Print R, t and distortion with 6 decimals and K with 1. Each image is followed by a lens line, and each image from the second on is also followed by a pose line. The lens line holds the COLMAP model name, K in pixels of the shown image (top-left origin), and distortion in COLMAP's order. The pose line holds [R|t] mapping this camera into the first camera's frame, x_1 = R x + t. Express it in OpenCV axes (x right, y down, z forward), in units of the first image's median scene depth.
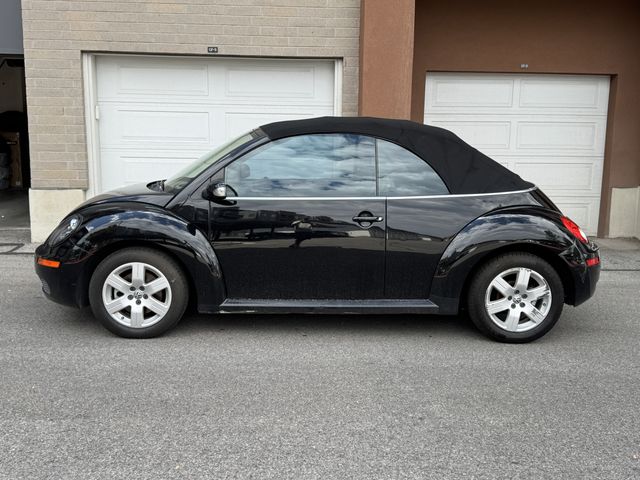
lens RADIAL K [[685.1, 0, 320.0], [0, 685.1, 240.0], [0, 0, 1]] dist [0.194655, -0.489500]
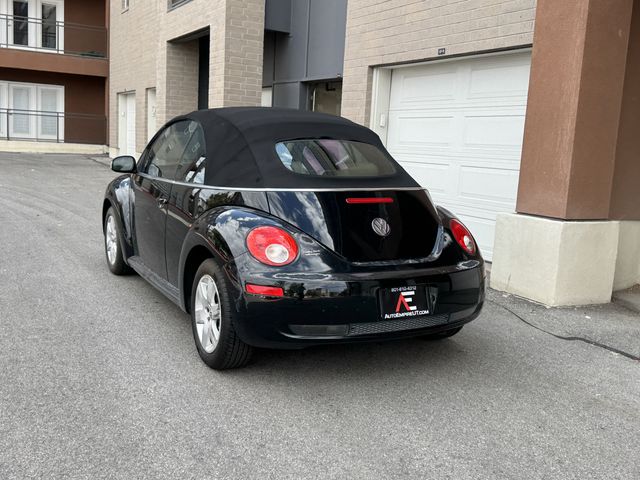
lens RADIAL K [[685.1, 0, 320.0], [0, 685.1, 240.0], [0, 0, 1]] dist [0.194655, -0.489500]
pose [[0.418135, 0.138244, -0.897804, 0.688218], [-0.183364, 0.980852, 0.065634, -0.051101], [0.889686, 0.137181, 0.435477, 0.475281]]
